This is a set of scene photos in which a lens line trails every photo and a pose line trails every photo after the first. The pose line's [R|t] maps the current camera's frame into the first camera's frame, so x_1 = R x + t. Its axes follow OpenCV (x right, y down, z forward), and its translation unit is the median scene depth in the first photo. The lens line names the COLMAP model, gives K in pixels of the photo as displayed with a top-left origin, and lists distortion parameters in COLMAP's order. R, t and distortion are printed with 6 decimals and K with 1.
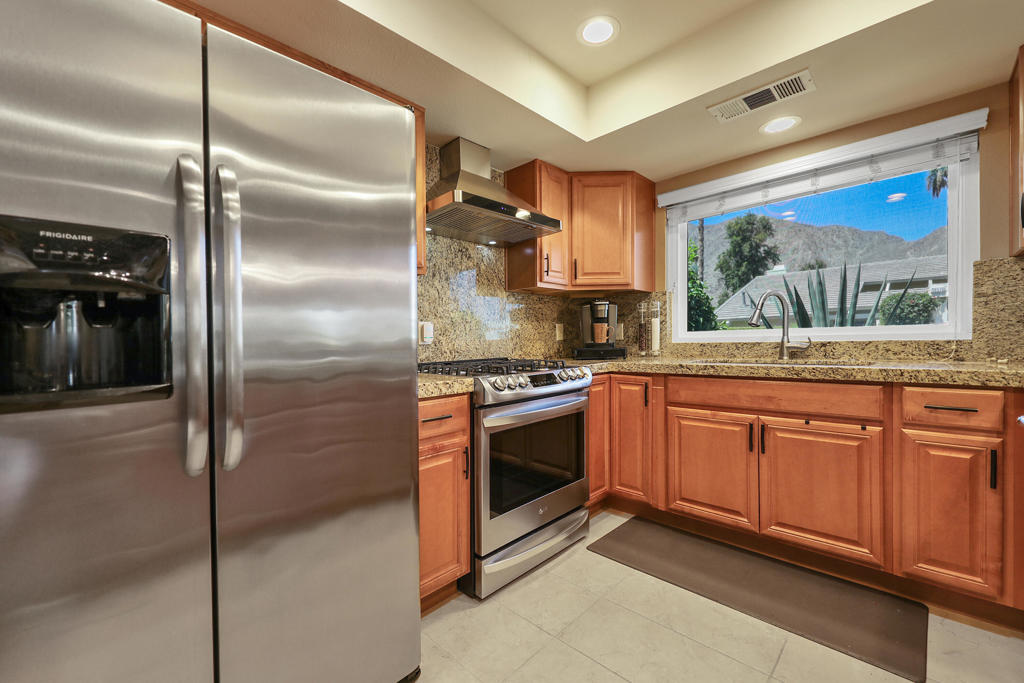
lens RADIAL K [[420.9, 0, 513.9], [0, 420.9, 333.2], [0, 0, 1]] dist [0.000354, -0.000245]
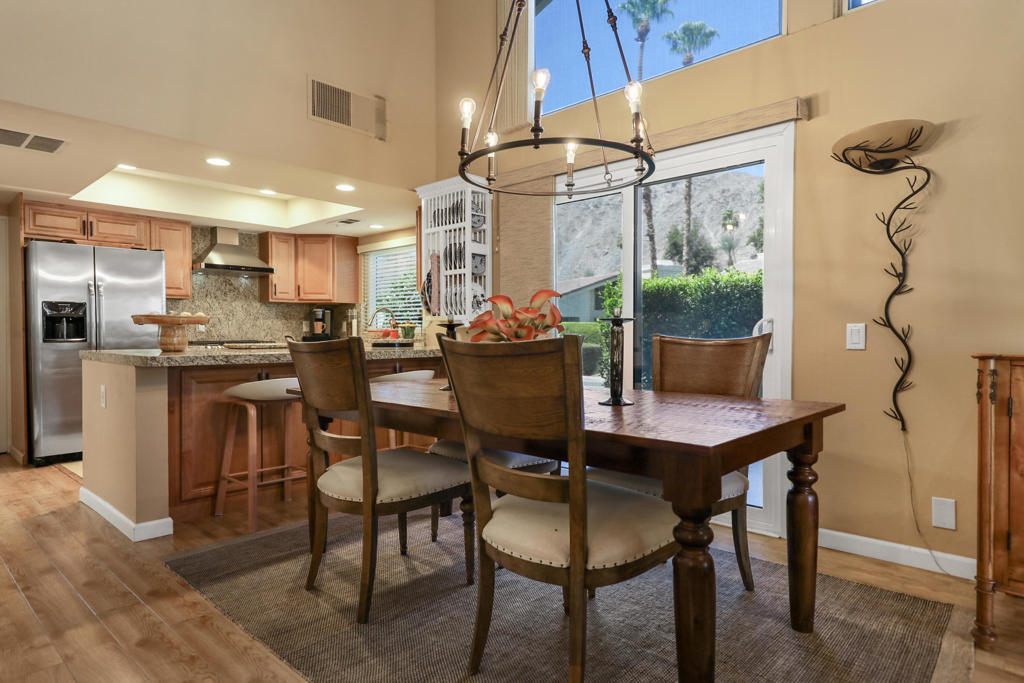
lens RADIAL K [[601.1, 0, 510.2], [0, 601.1, 344.0], [0, 0, 1]] dist [0.012243, -0.001998]
pose [[0.999520, 0.018554, 0.024821, 0.981483], [-0.019377, 0.999257, 0.033326, -0.031883], [-0.024184, -0.033791, 0.999136, -1.548978]]
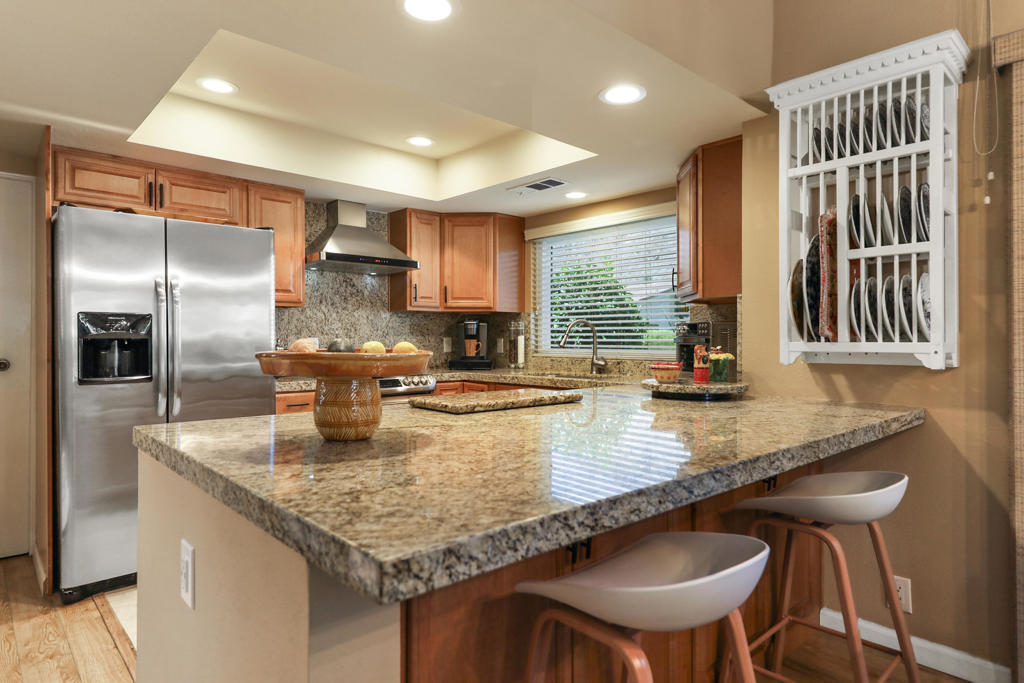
lens RADIAL K [[601.1, 0, 510.3], [0, 601.1, 338.9], [0, 0, 1]] dist [0.012243, -0.001998]
pose [[0.998294, 0.021541, -0.054270, 0.433352], [-0.020629, 0.999637, 0.017309, -0.059798], [0.054623, -0.016160, 0.998376, -0.716983]]
